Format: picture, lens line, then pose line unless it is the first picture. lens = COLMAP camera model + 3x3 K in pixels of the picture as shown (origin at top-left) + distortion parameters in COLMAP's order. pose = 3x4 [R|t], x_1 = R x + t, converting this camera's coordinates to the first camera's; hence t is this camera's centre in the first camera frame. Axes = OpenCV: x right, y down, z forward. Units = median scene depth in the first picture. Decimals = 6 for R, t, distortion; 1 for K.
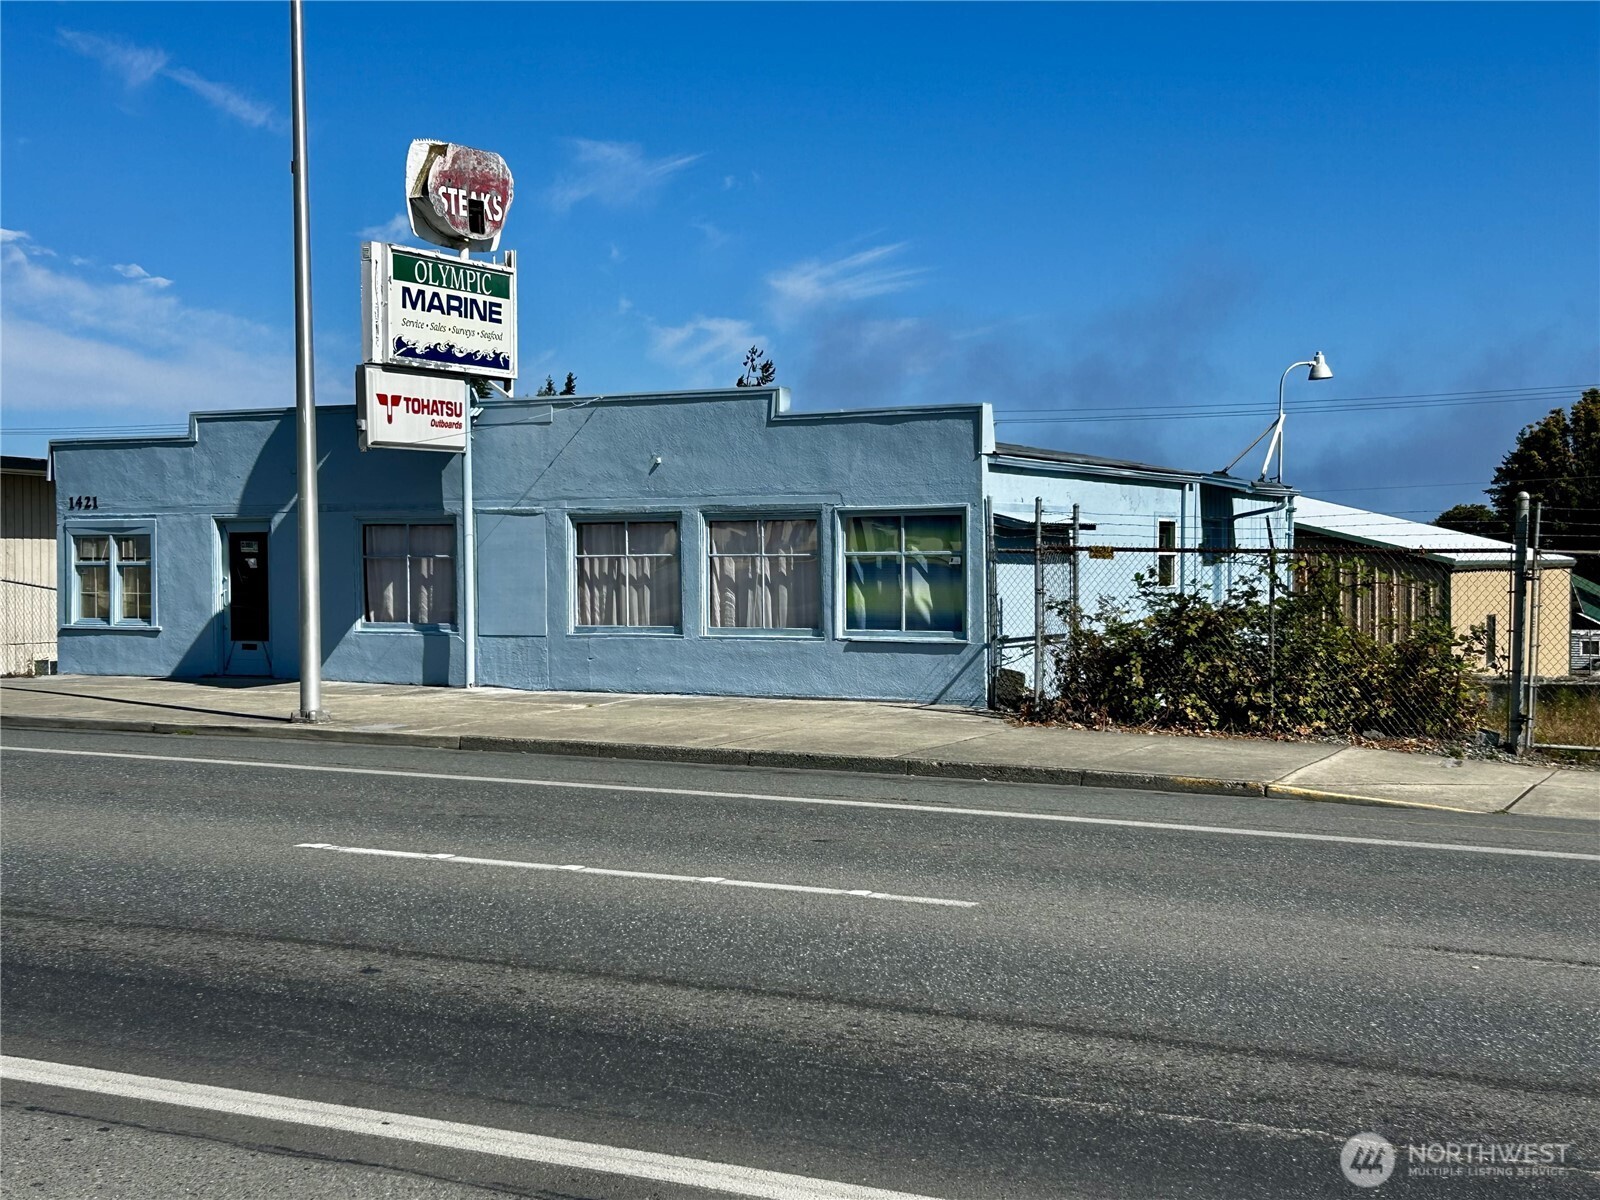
lens RADIAL K [[2195.0, 0, 788.2], [0, 2195.0, 606.1], [0, 0, 1]] dist [0.065184, 0.000000]
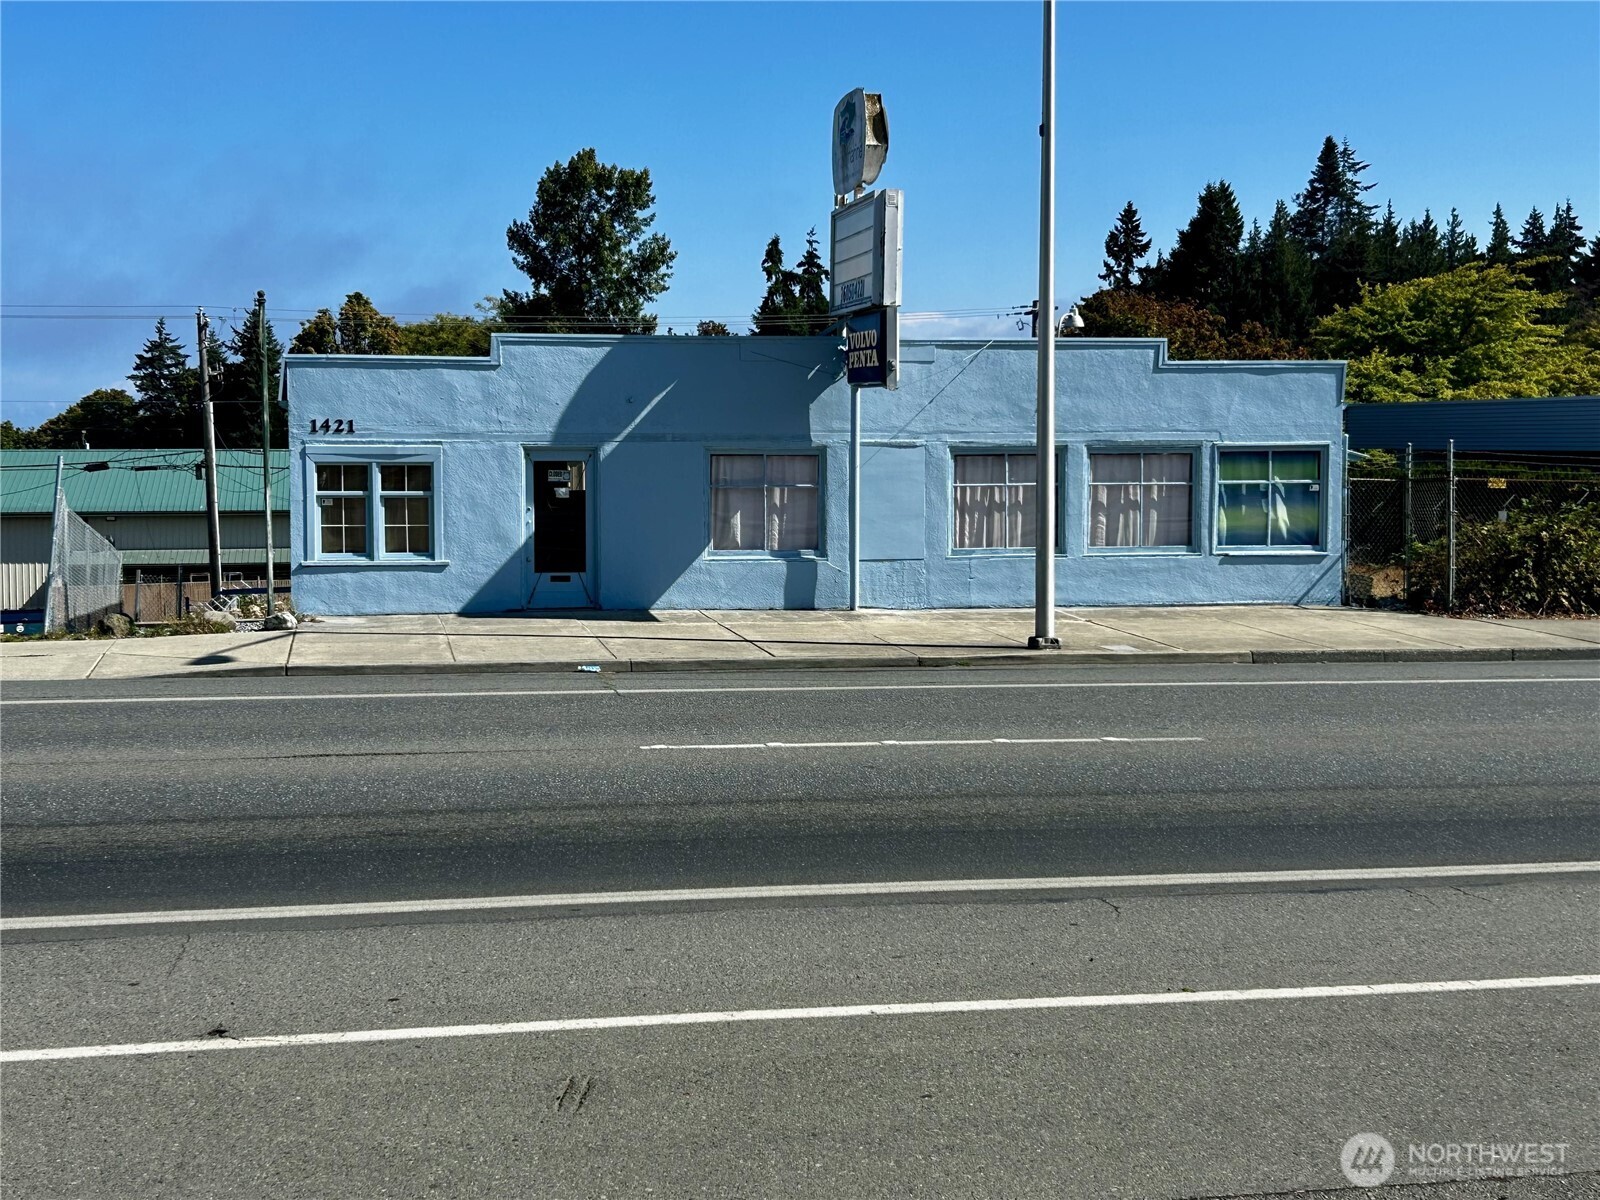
lens RADIAL K [[2118.8, 0, 785.1], [0, 2118.8, 596.2], [0, 0, 1]] dist [0.126000, 0.000000]
pose [[0.780097, -0.043430, 0.624149, -0.817523], [0.010799, 0.998374, 0.055972, -0.027387], [-0.625565, -0.036924, 0.779297, 0.225405]]
